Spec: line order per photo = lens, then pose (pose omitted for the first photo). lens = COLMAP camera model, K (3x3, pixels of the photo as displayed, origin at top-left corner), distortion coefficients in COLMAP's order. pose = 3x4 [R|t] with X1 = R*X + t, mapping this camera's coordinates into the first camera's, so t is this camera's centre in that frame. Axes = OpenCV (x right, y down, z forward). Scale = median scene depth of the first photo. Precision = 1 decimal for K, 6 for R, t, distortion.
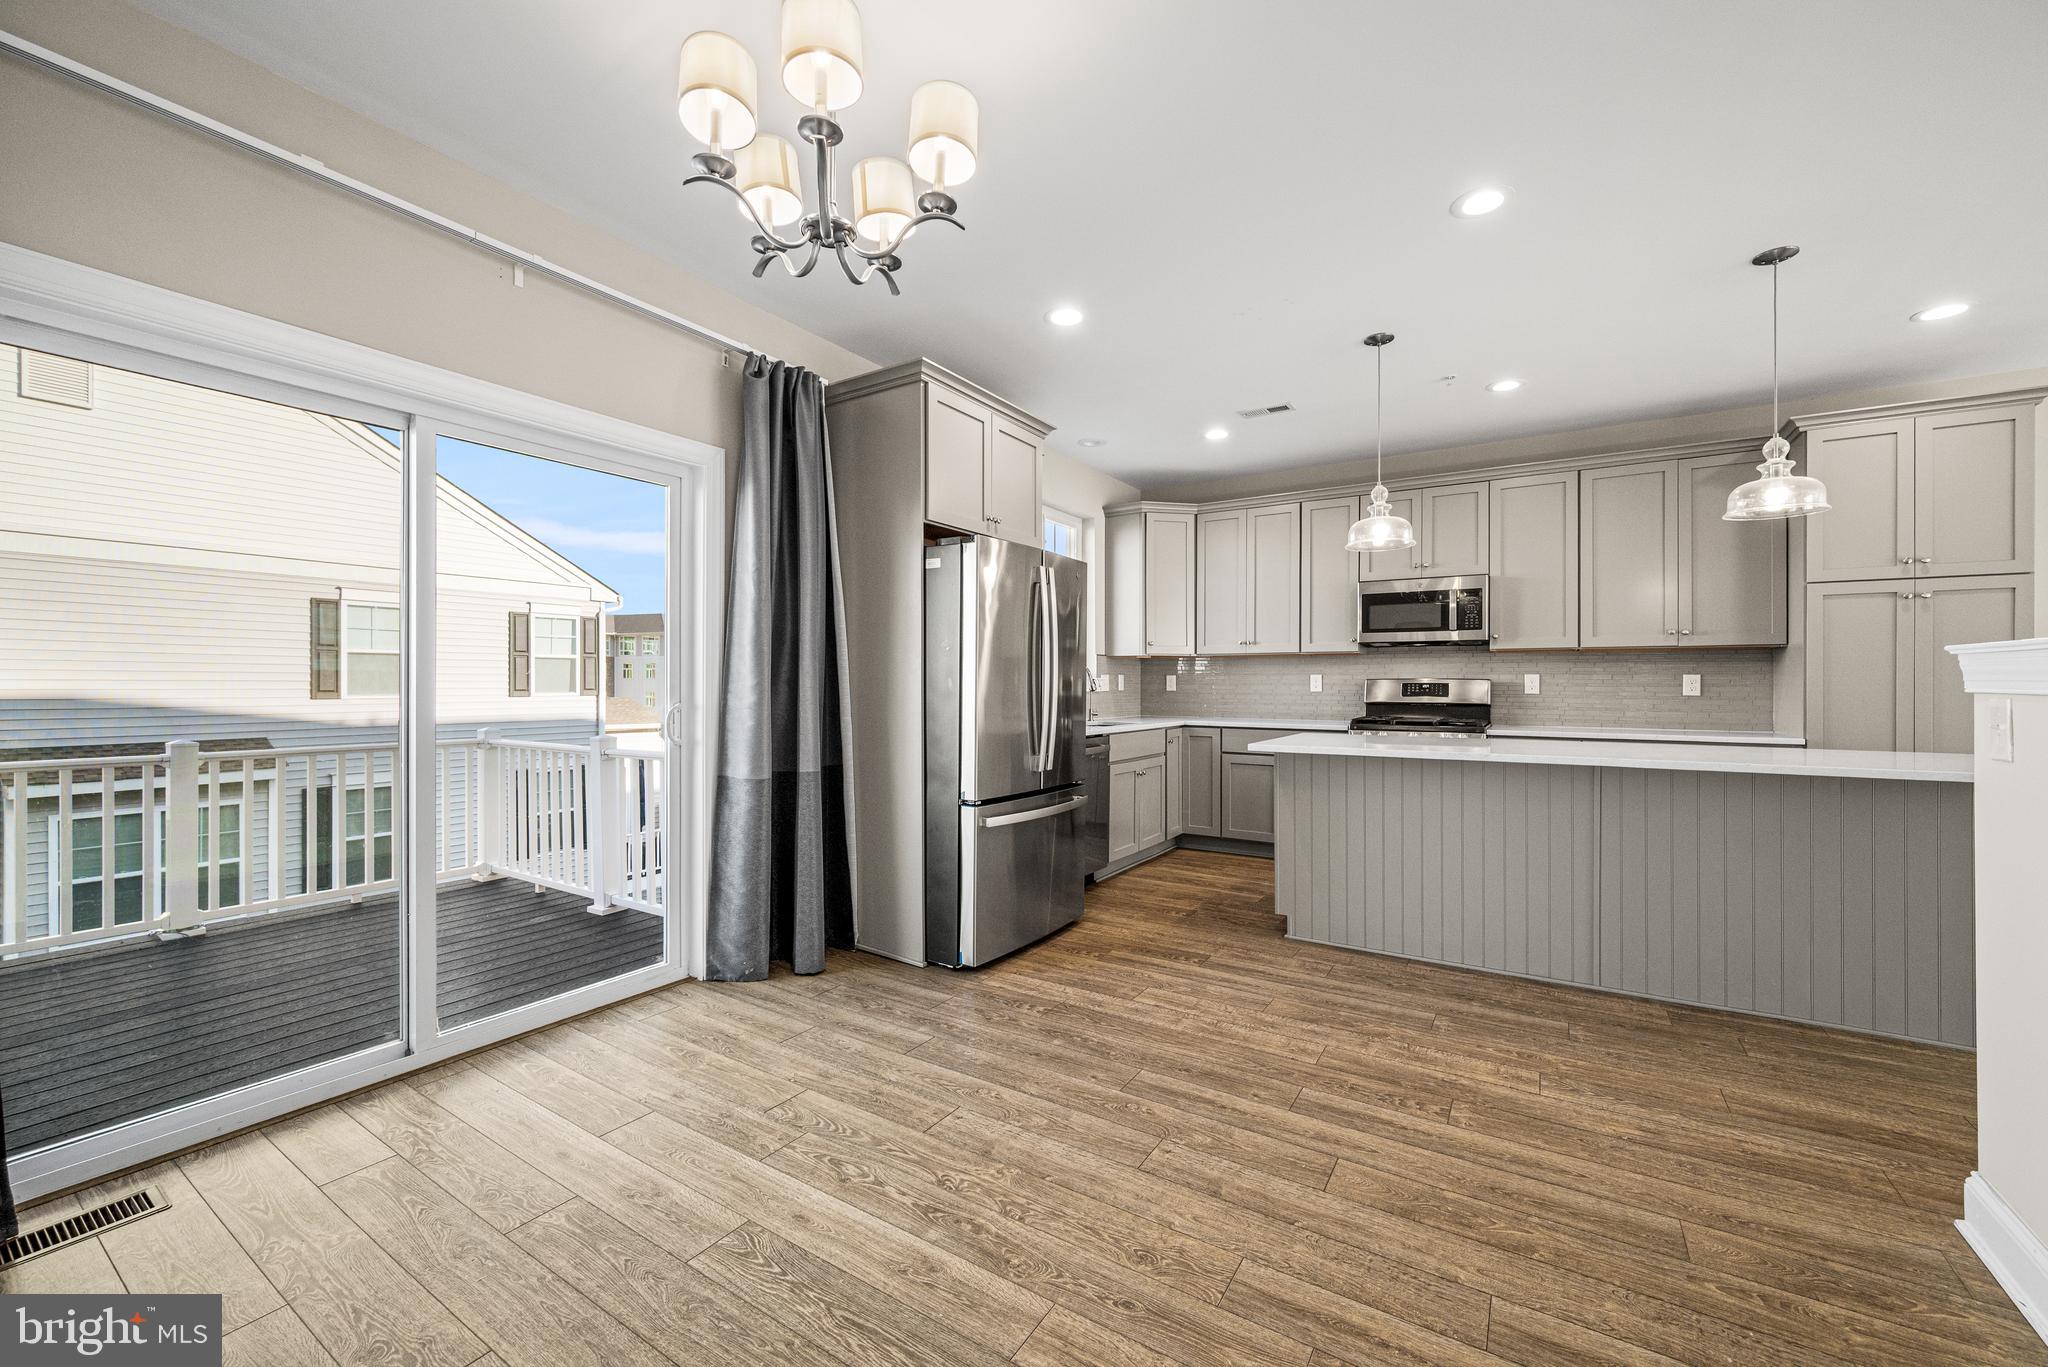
lens RADIAL K [[816.1, 0, 1031.8], [0, 816.1, 670.8], [0, 0, 1]] dist [-0.004811, 0.000321]
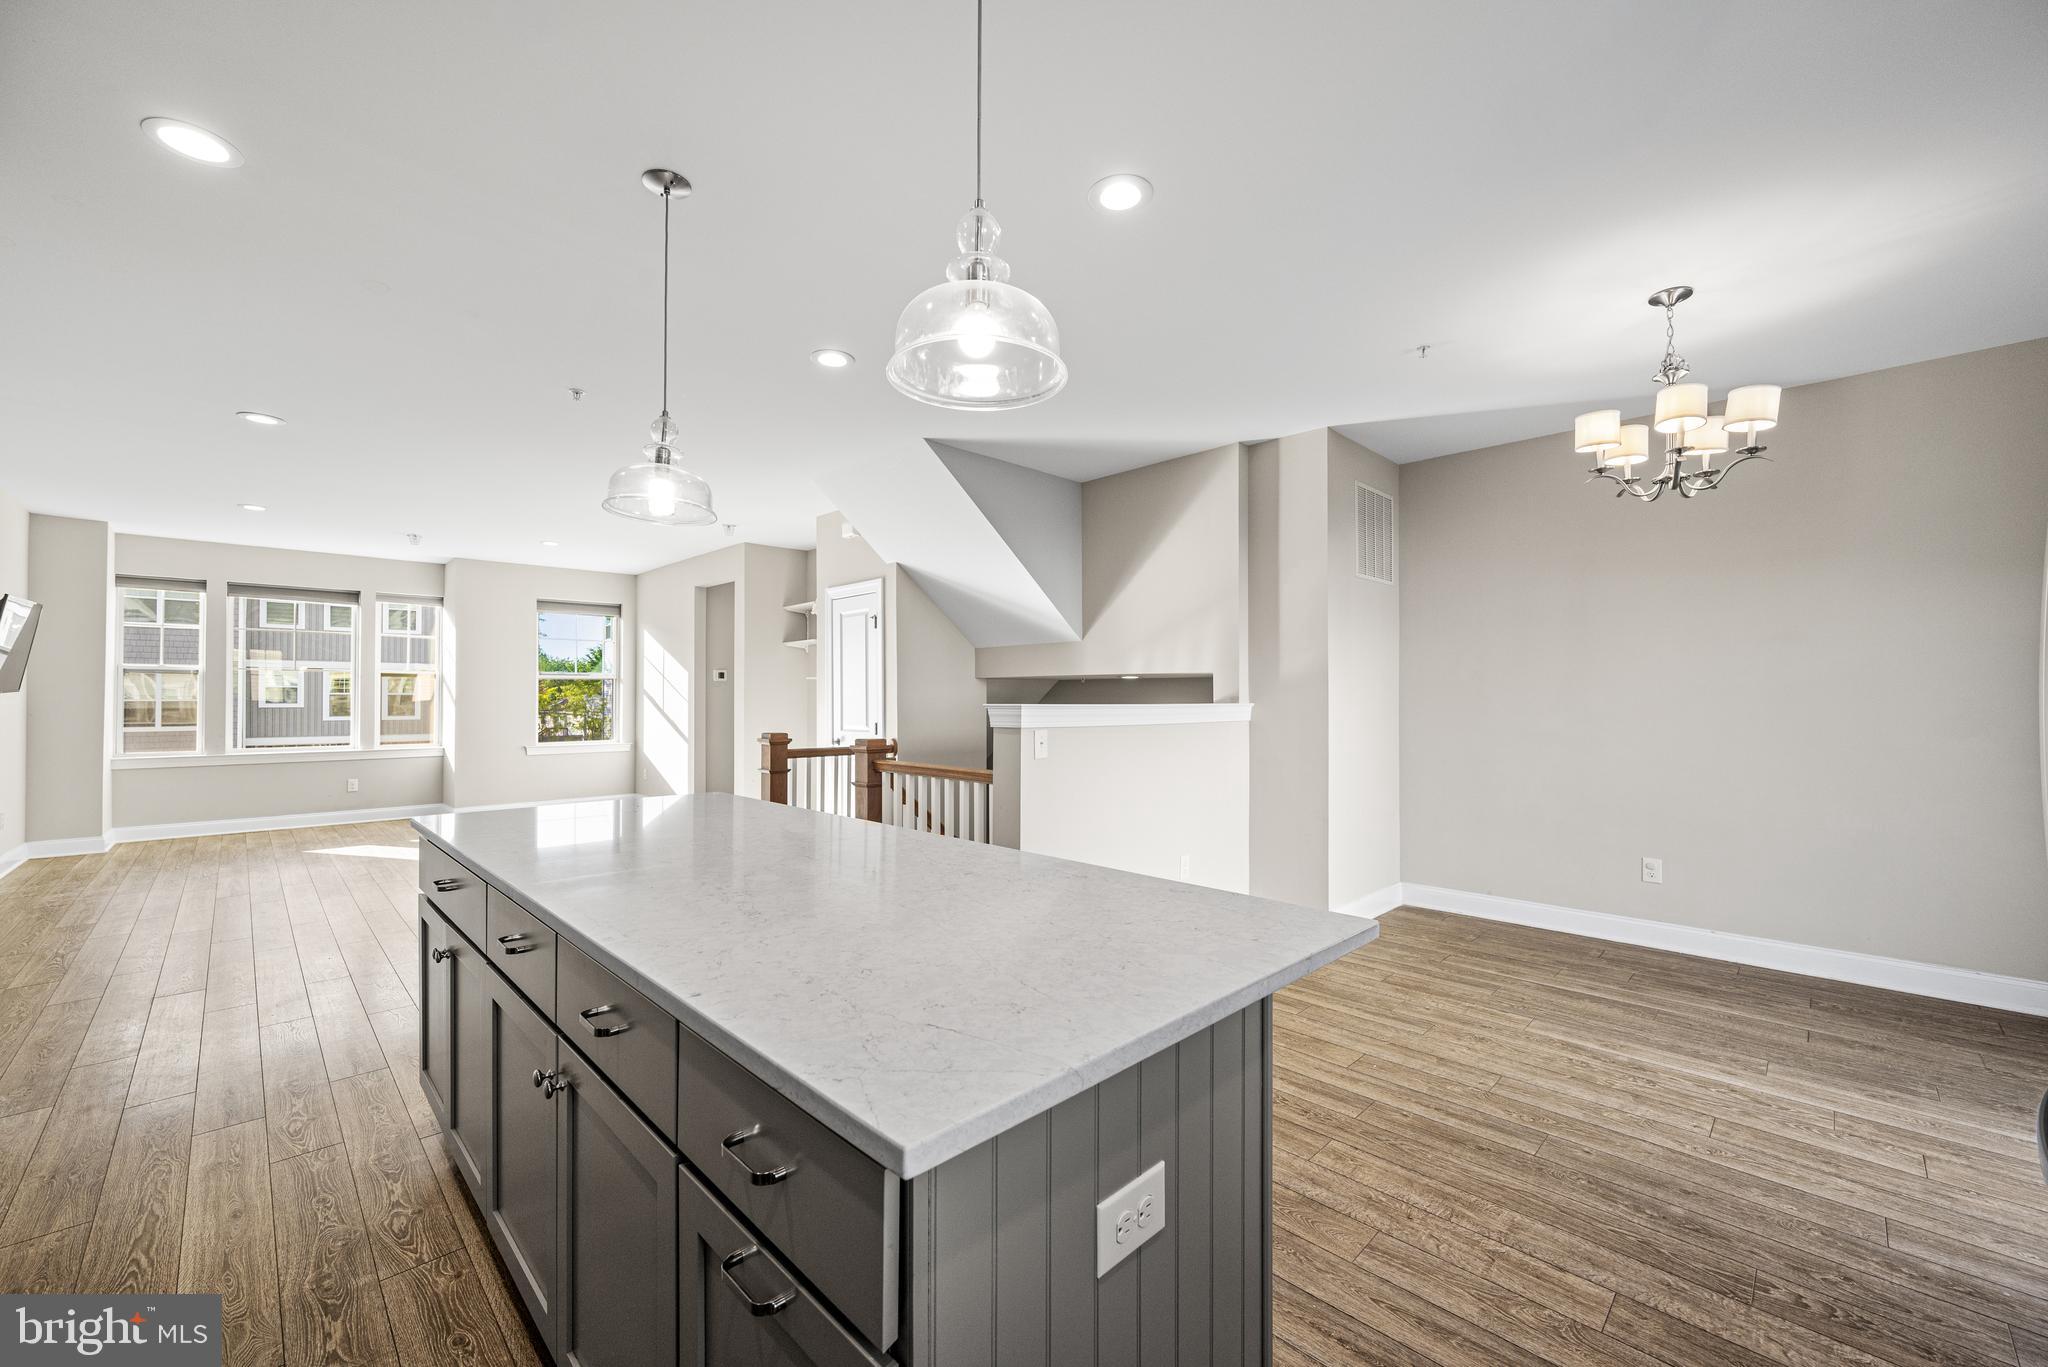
lens RADIAL K [[816.1, 0, 1020.9], [0, 816.1, 685.4], [0, 0, 1]] dist [-0.004811, 0.000321]
pose [[-0.974800, -0.001539, 0.223076, 0.314352], [-0.007651, 0.999618, -0.026540, -0.007731], [-0.222950, -0.027578, -0.974440, 1.289912]]
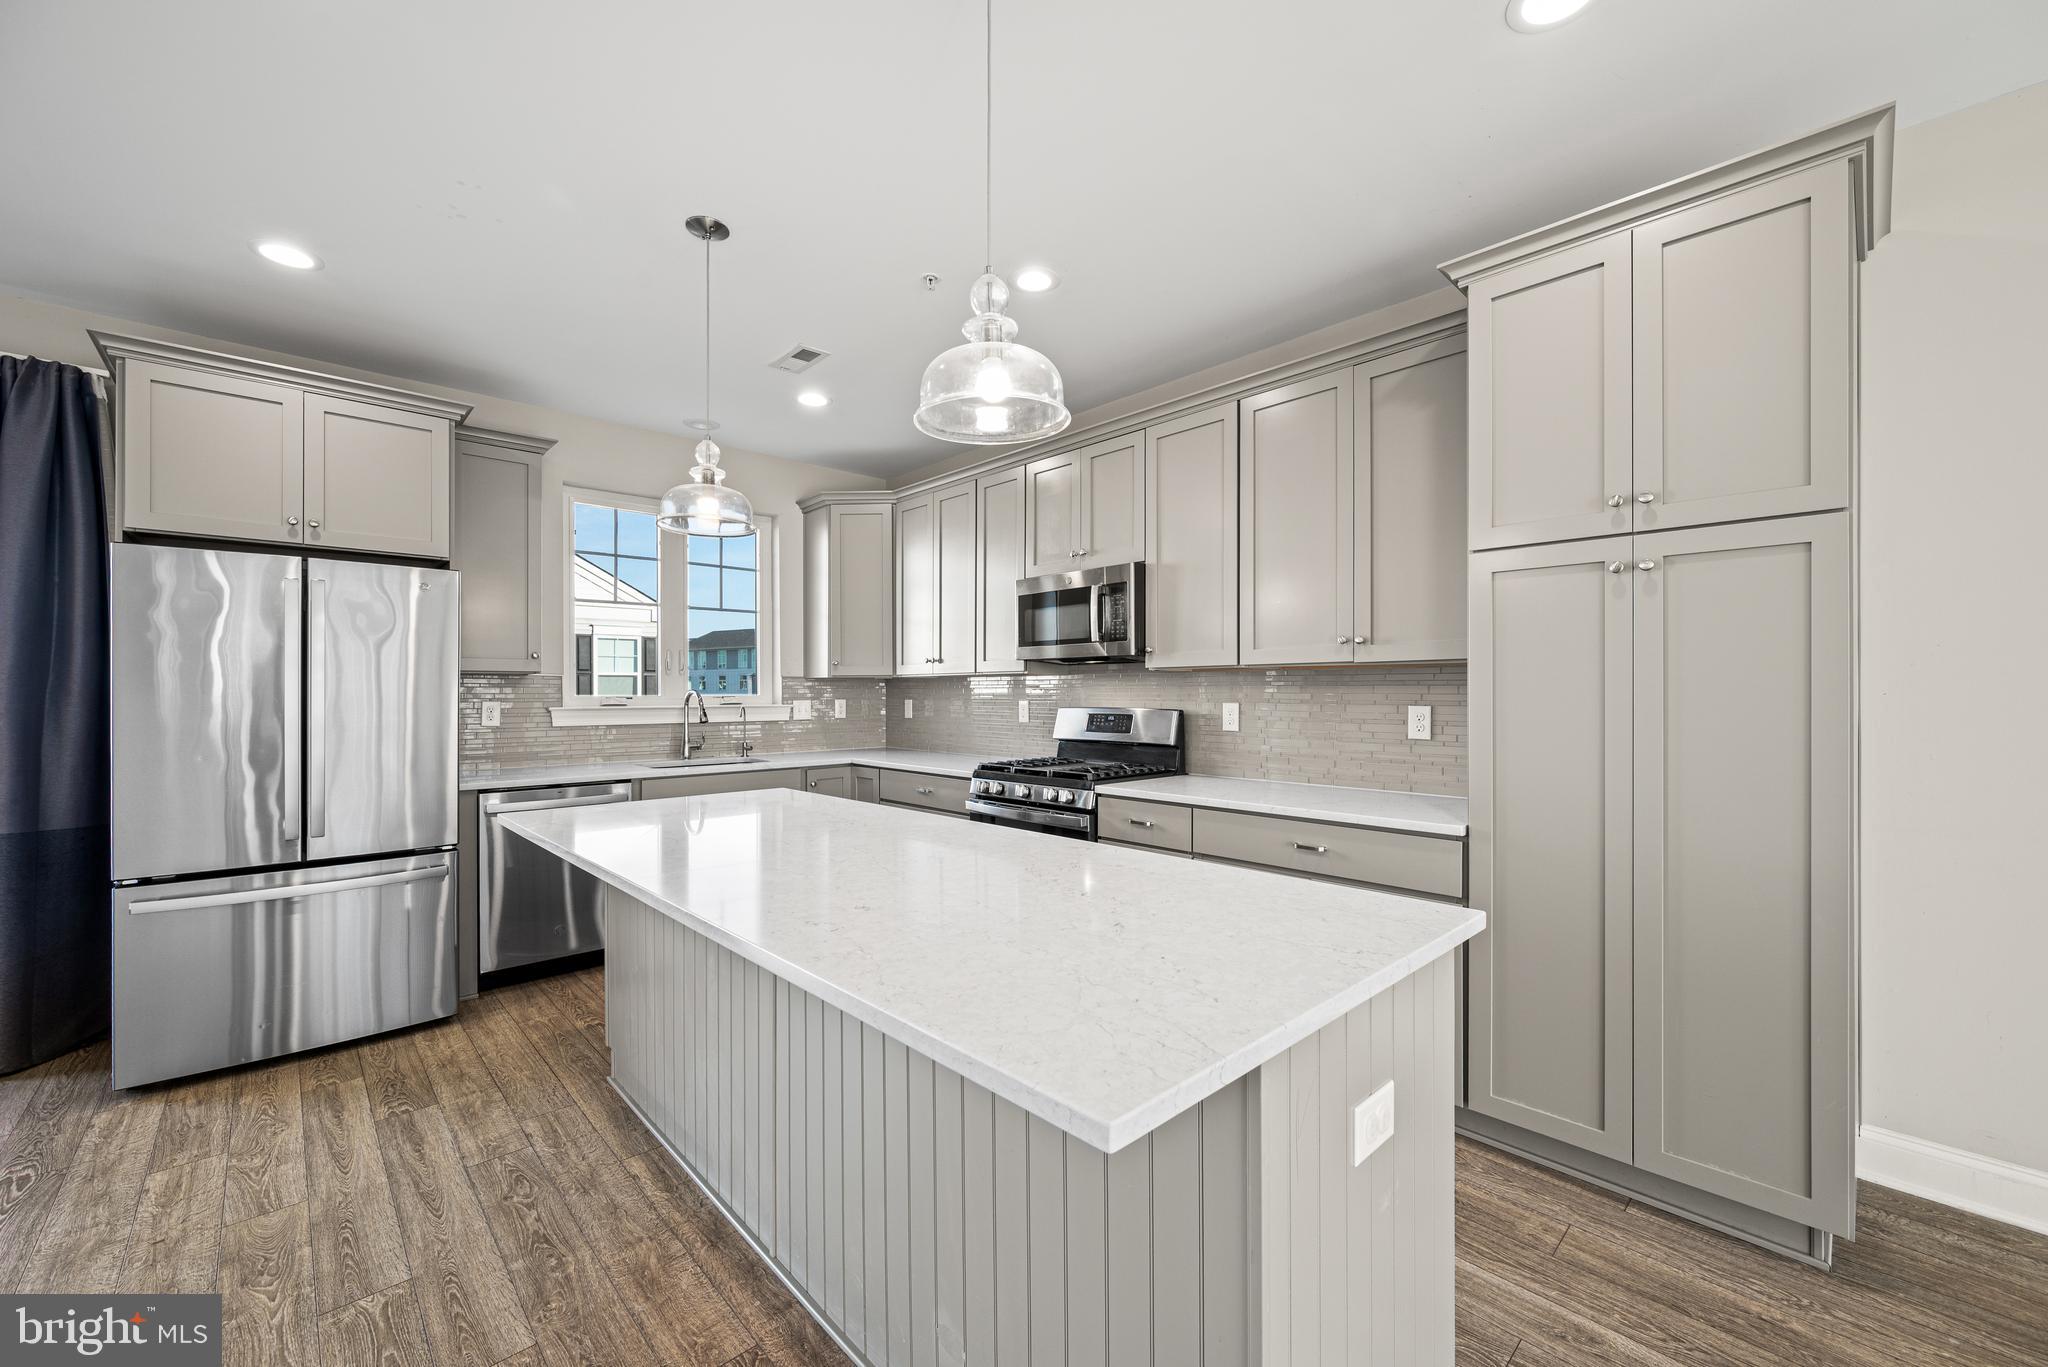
lens RADIAL K [[816.1, 0, 1020.1], [0, 816.1, 677.9], [0, 0, 1]] dist [-0.004811, 0.000321]
pose [[0.969057, -0.008833, -0.246681, 0.814175], [0.008209, 0.999960, -0.003560, -0.021274], [0.246702, 0.001425, 0.969090, 0.380675]]
